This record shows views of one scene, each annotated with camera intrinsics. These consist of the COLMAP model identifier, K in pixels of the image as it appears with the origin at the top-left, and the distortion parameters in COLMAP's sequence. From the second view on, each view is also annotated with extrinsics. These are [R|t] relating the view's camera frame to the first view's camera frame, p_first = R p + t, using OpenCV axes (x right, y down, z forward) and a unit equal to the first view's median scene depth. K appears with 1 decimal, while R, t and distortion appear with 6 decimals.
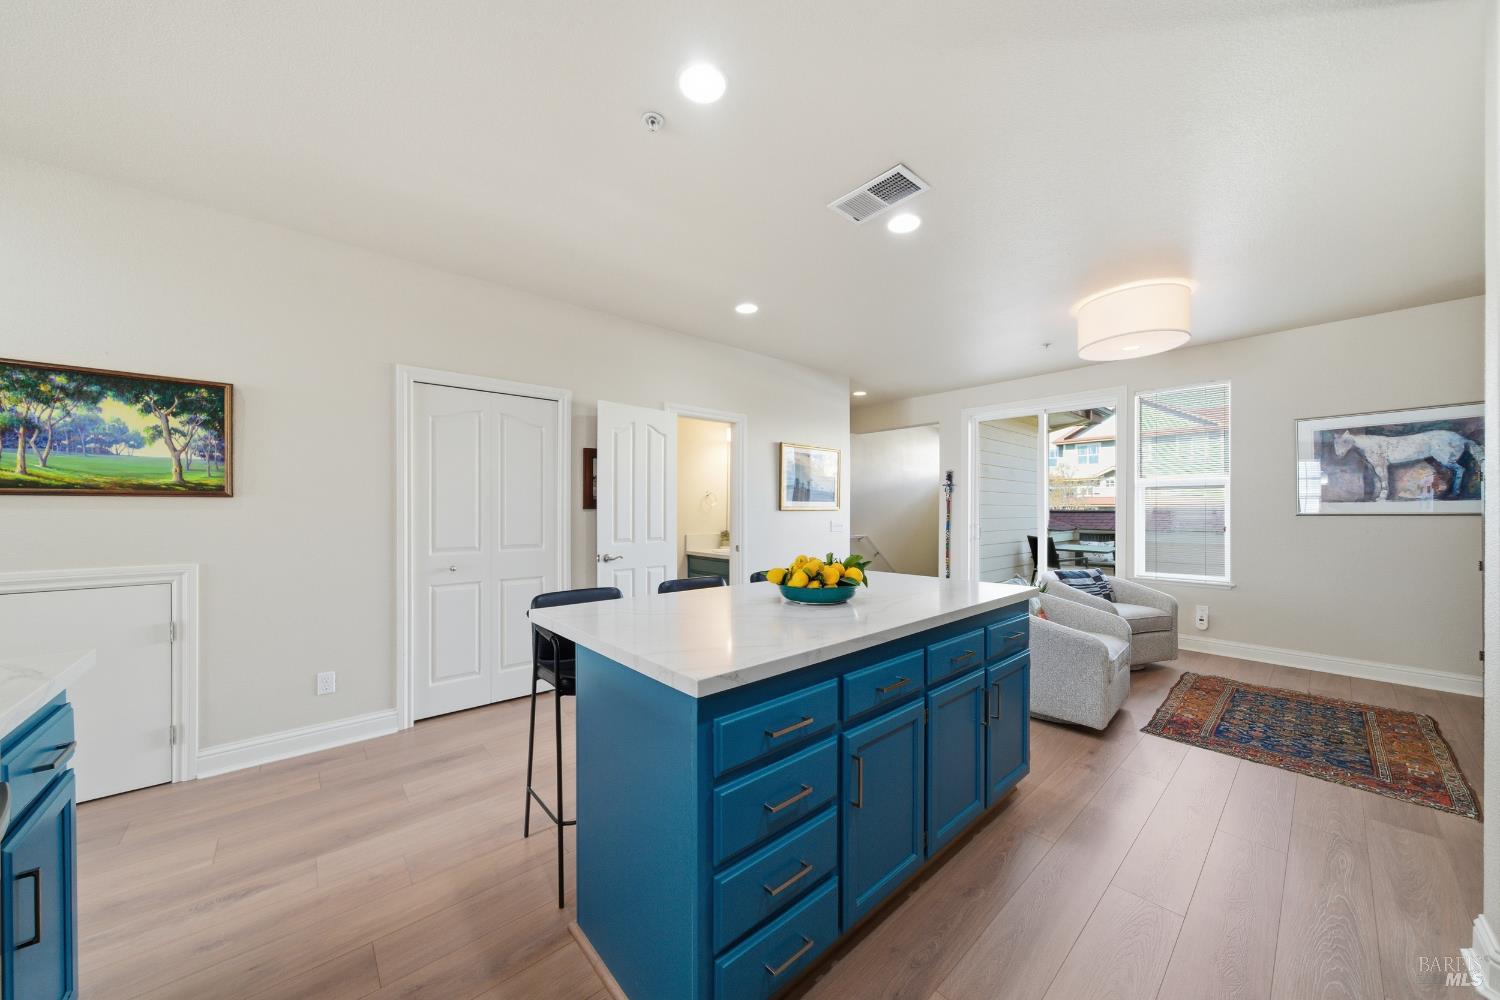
lens RADIAL K [[523.0, 0, 733.0], [0, 523.0, 507.2], [0, 0, 1]] dist [-0.002596, 0.001723]
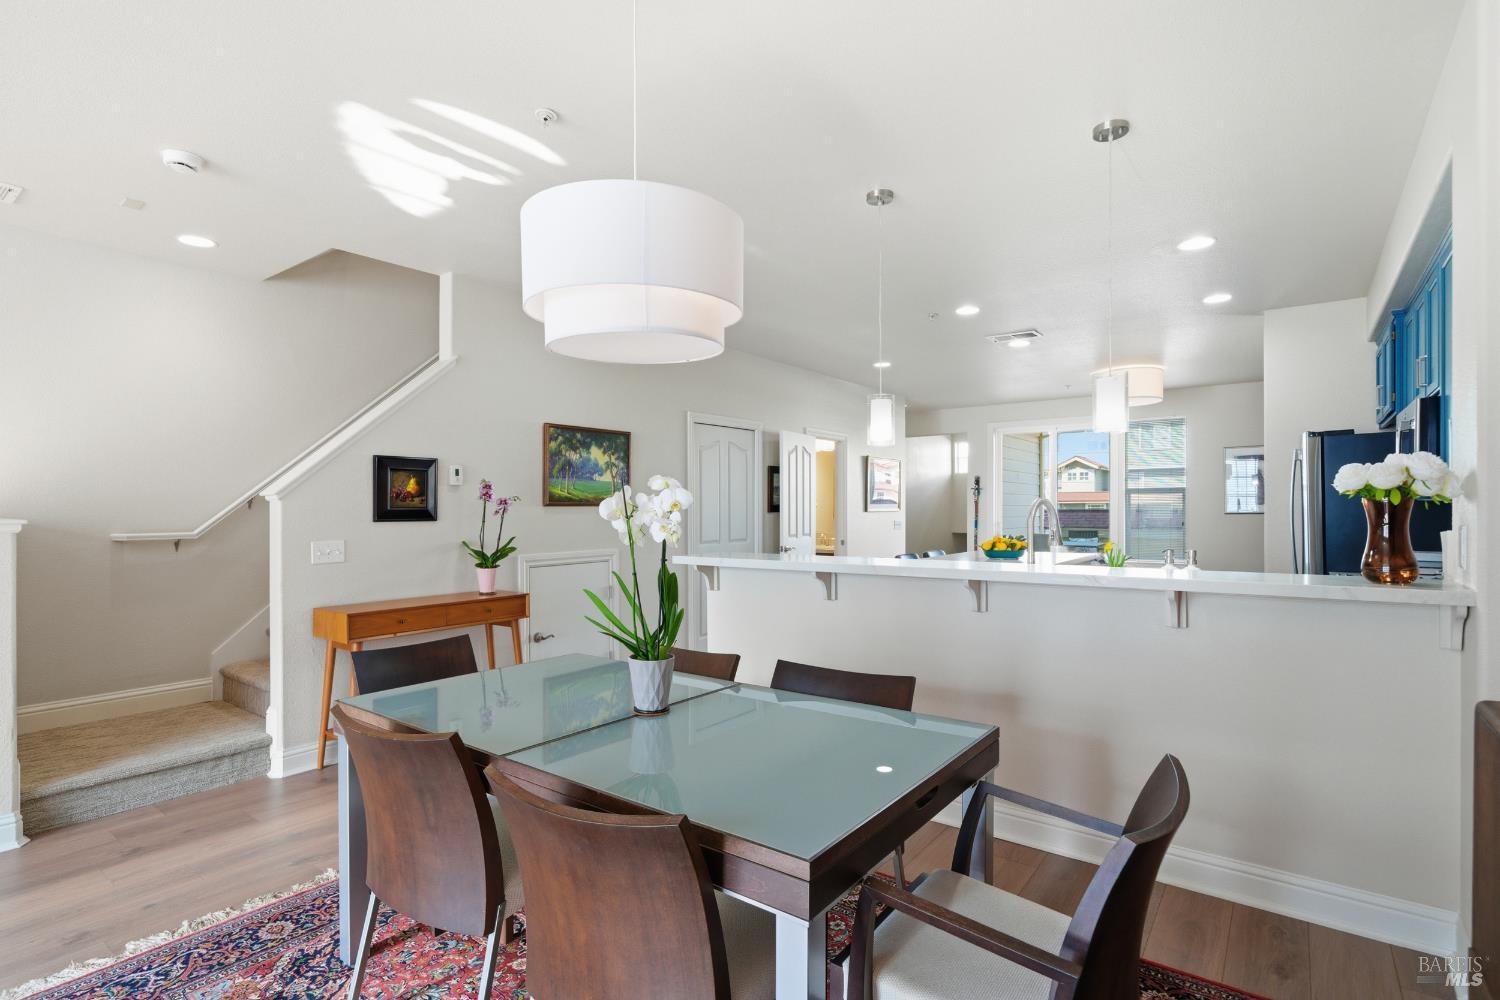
lens RADIAL K [[741.1, 0, 729.8], [0, 741.1, 513.4], [0, 0, 1]] dist [0.009094, 0.000328]
pose [[0.978365, -0.007095, 0.206766, -0.772567], [0.005299, 0.999943, 0.009237, -0.010963], [-0.206820, -0.007941, 0.978347, -0.817825]]
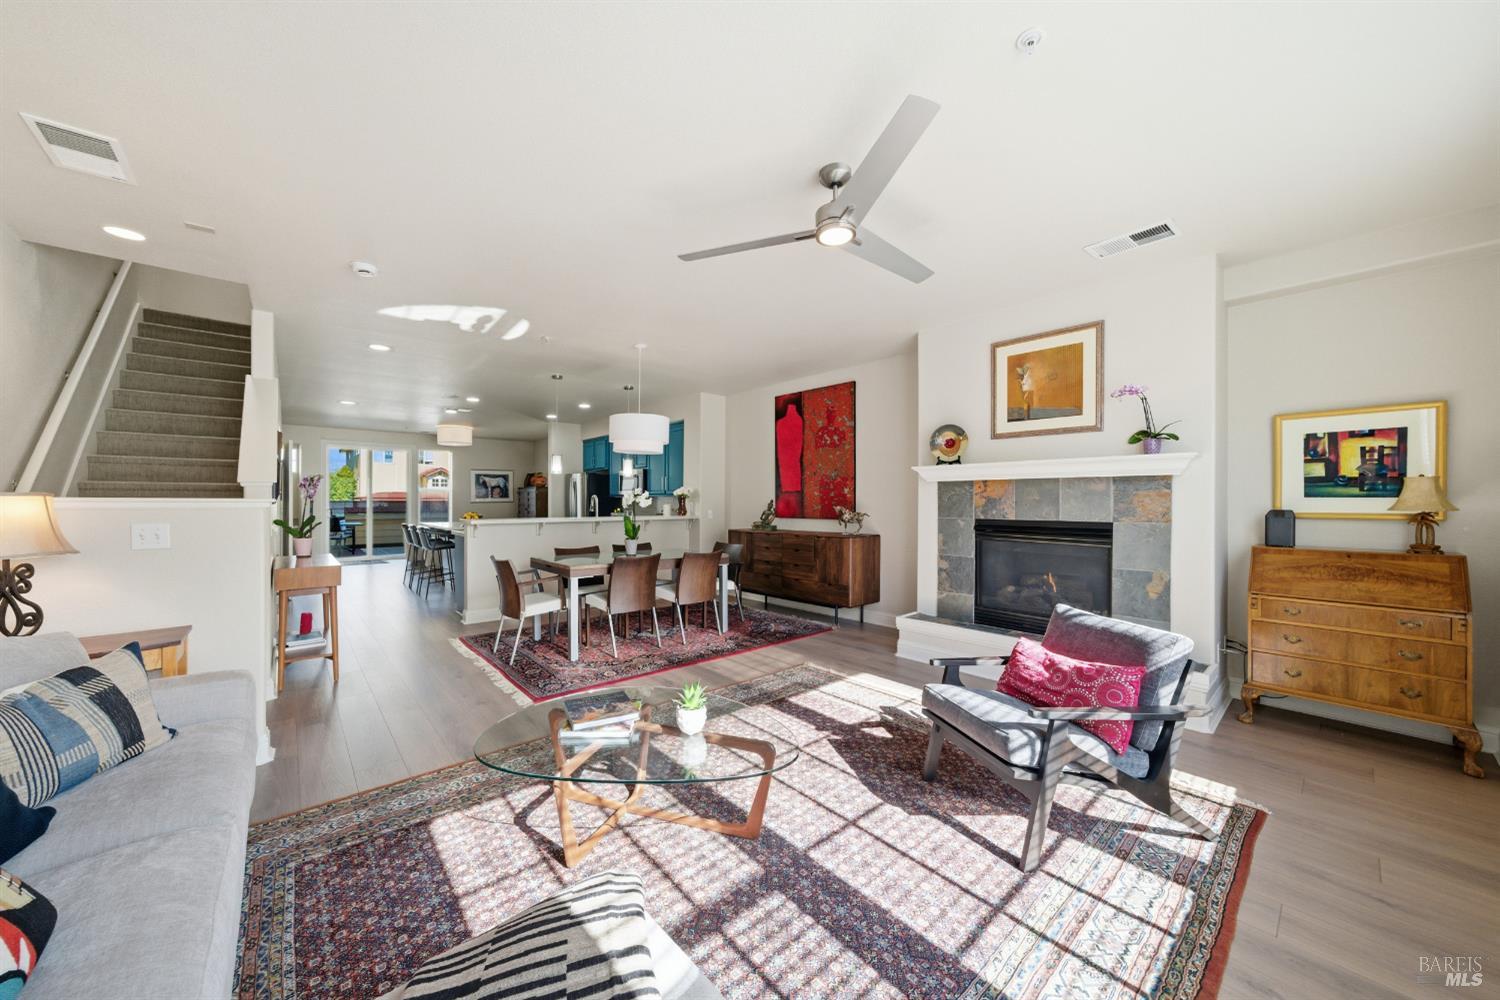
lens RADIAL K [[523.0, 0, 740.6], [0, 523.0, 502.2], [0, 0, 1]] dist [-0.002596, 0.001723]
pose [[-0.002302, -0.002442, 0.999994, -2.027582], [-0.004400, 0.999987, 0.002432, 0.000272], [-0.999988, -0.004395, -0.002312, -0.545229]]
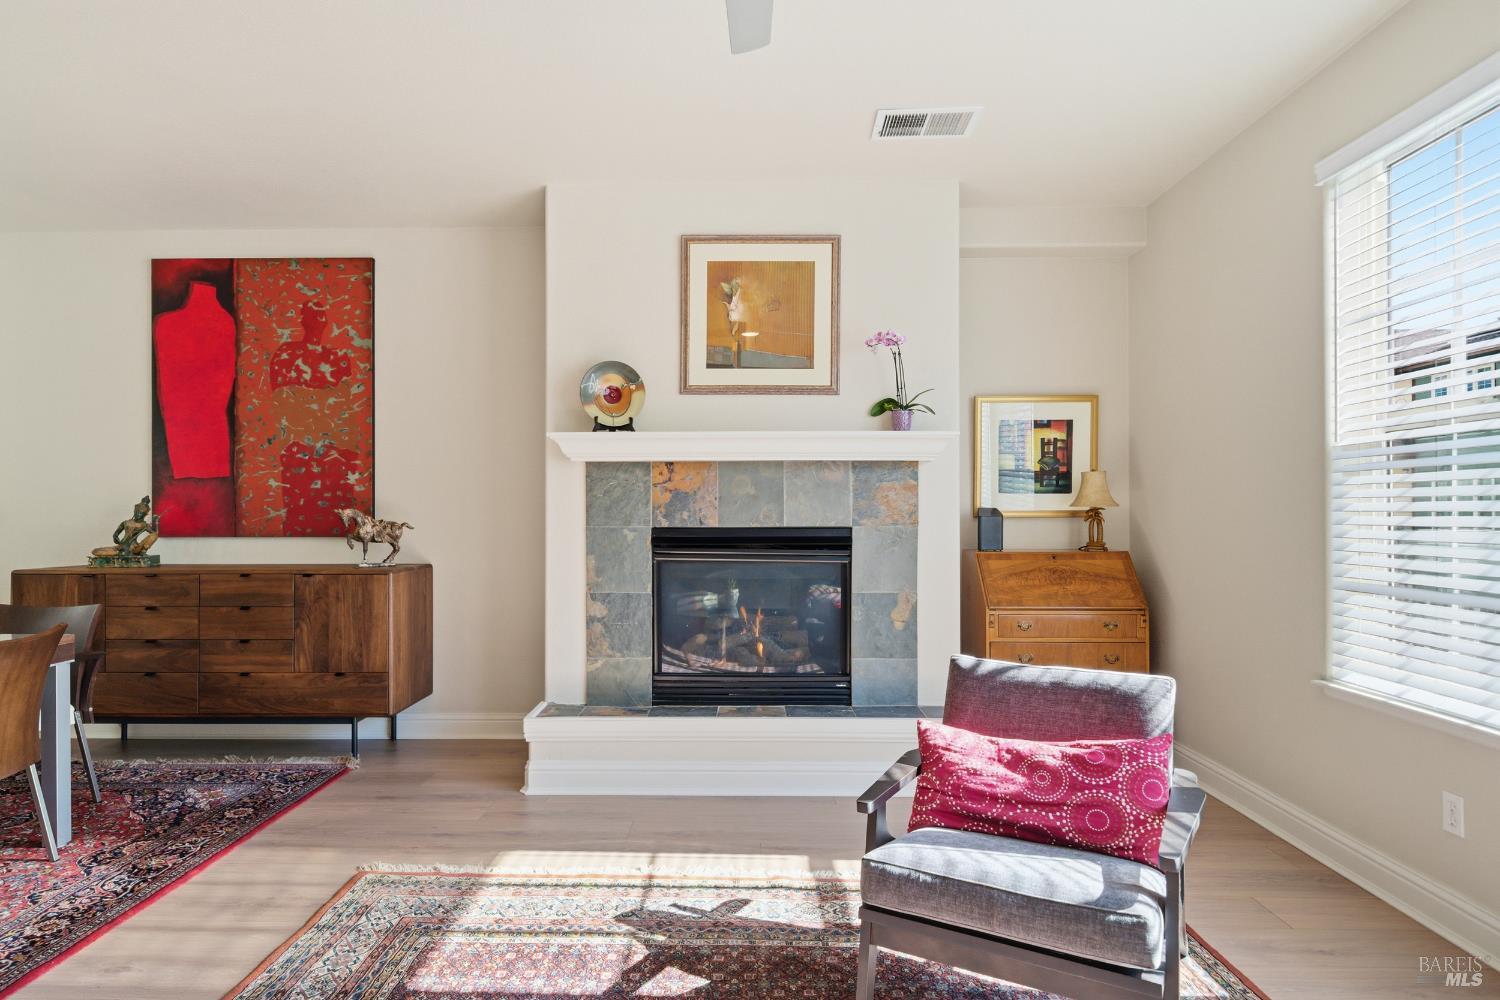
lens RADIAL K [[794.7, 0, 728.1], [0, 794.7, 507.5], [0, 0, 1]] dist [-0.007317, 0.002001]
pose [[-0.736798, 0.004200, 0.676100, -1.675415], [-0.001626, 0.999967, -0.007983, 0.018992], [-0.676111, -0.006981, -0.736767, -0.385941]]
